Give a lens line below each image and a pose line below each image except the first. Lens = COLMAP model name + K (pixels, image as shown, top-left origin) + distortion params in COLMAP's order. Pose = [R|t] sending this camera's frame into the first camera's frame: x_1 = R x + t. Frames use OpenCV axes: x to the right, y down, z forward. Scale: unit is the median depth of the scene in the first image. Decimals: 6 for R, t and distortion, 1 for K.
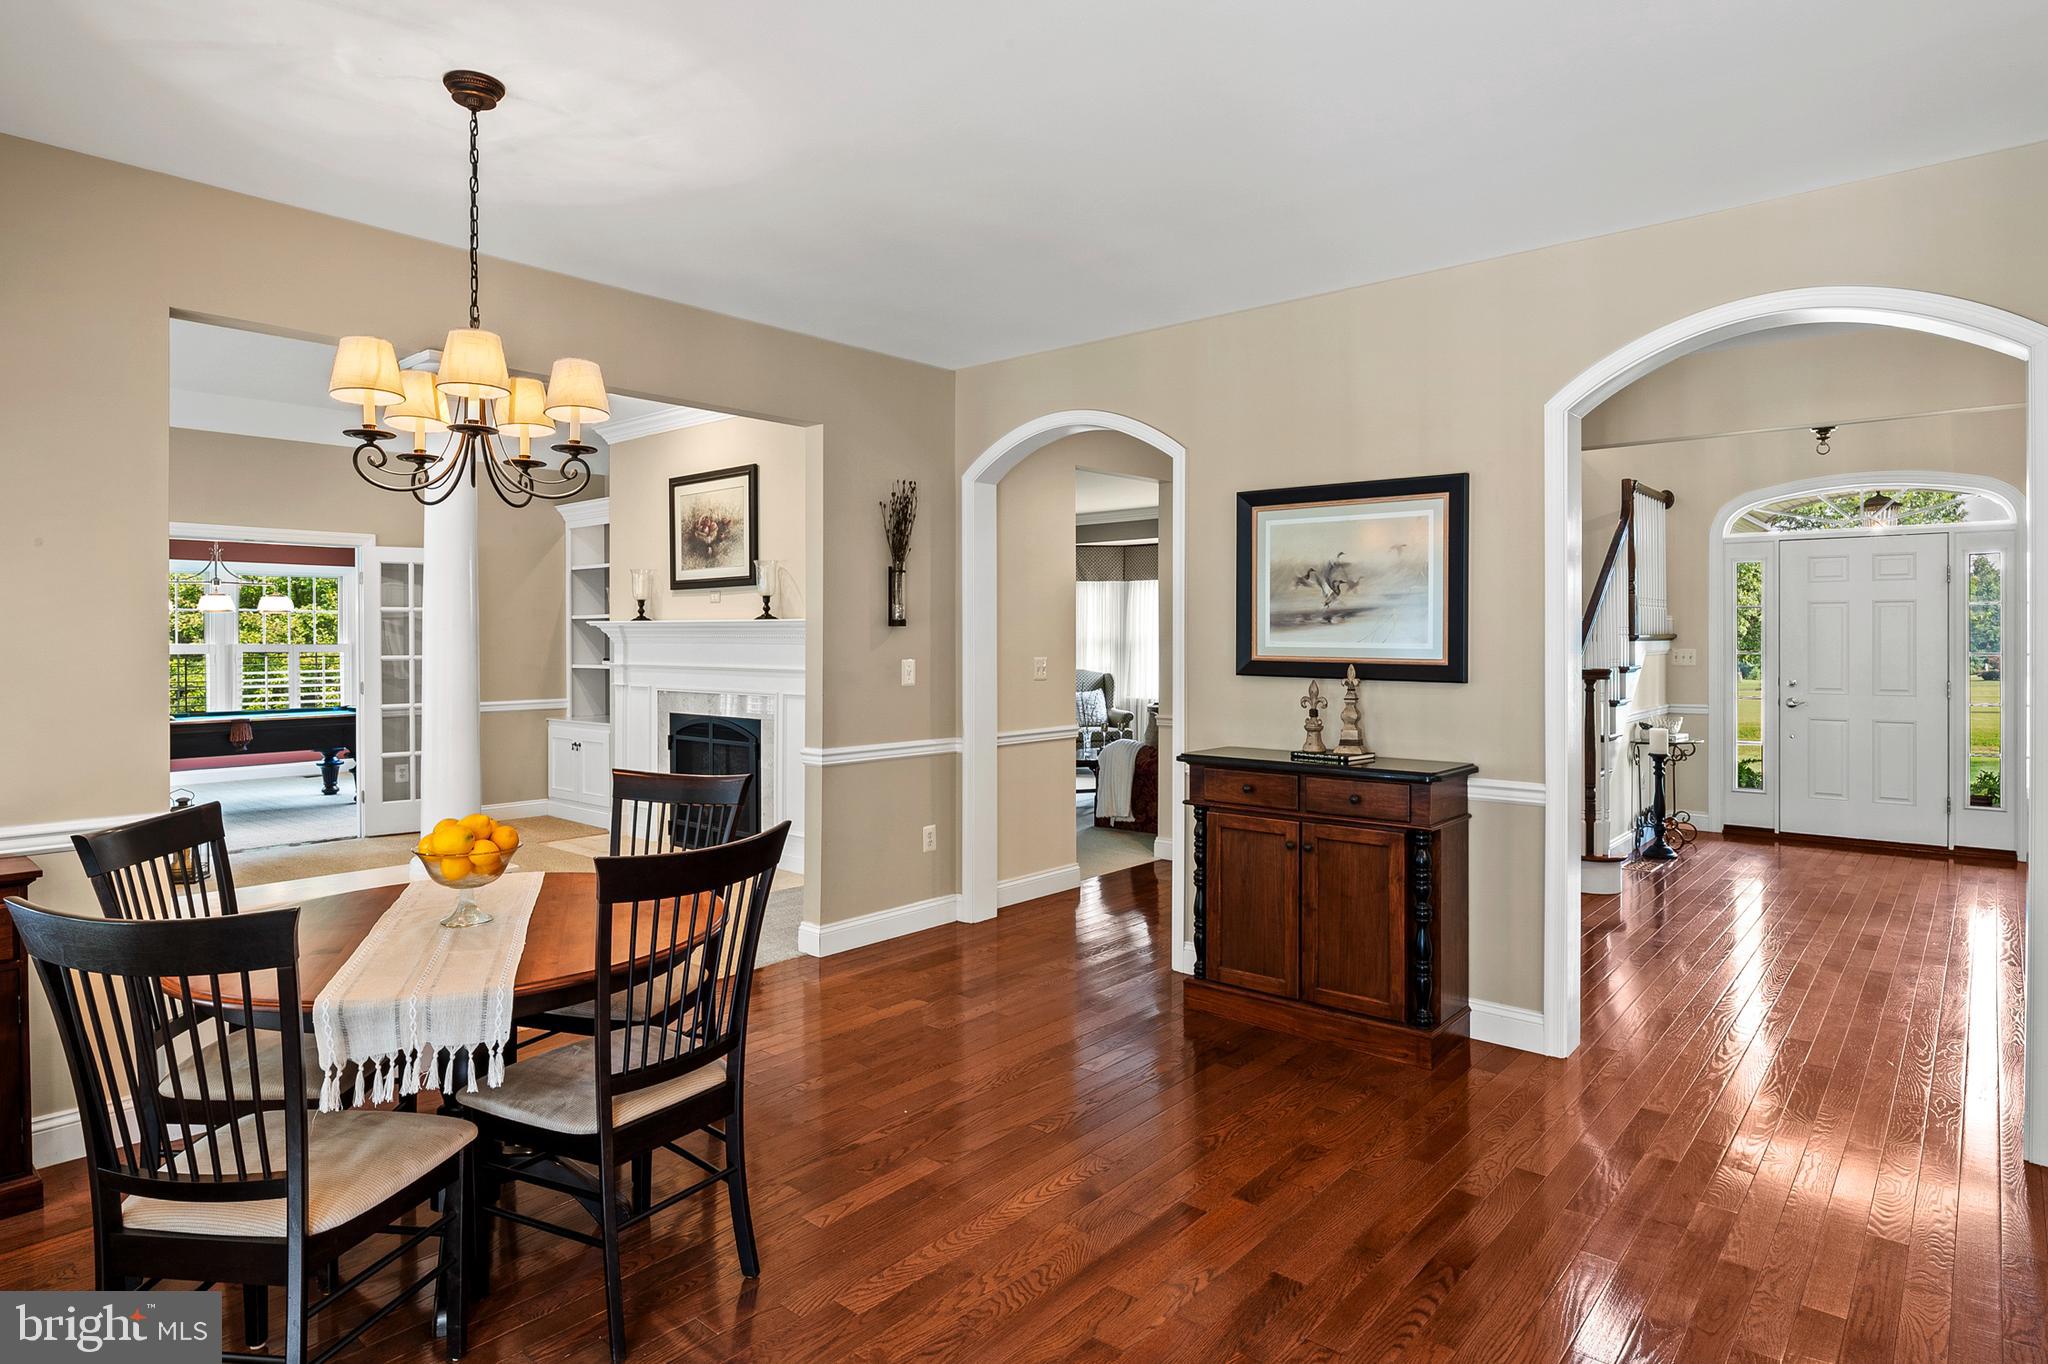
lens RADIAL K [[1125.6, 0, 1023.1], [0, 1125.6, 639.6], [0, 0, 1]] dist [0.002790, -0.009007]
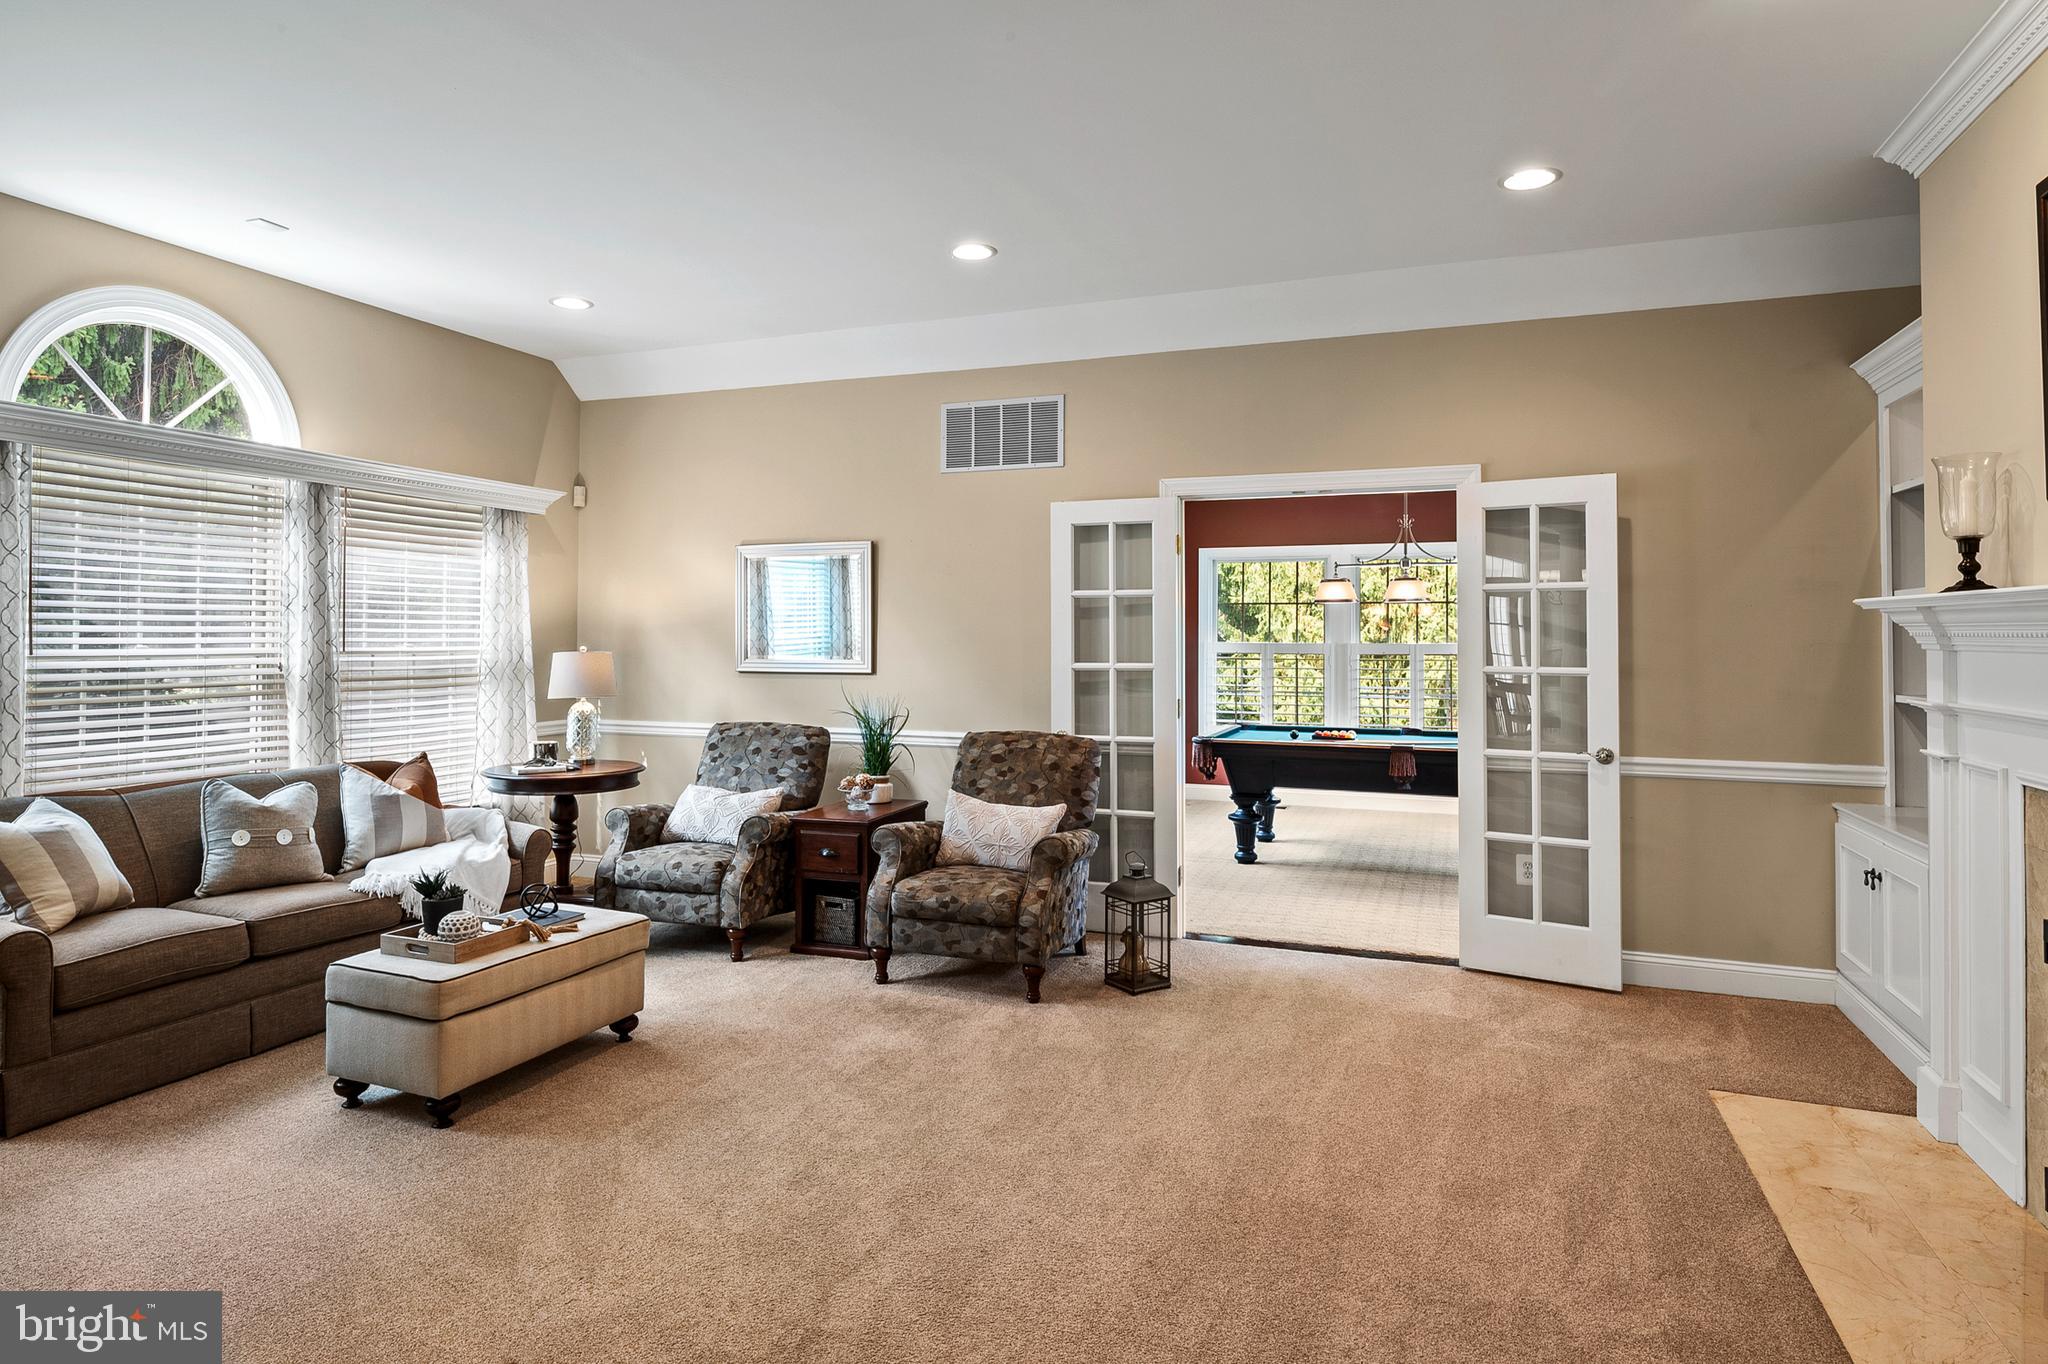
lens RADIAL K [[1125.6, 0, 1011.5], [0, 1125.6, 618.7], [0, 0, 1]] dist [0.002790, -0.009007]
pose [[0.328545, -0.010929, -0.944425, -0.101068], [-0.008312, 0.999861, -0.014462, 0.000000], [0.944452, 0.012601, 0.328409, 0.629019]]
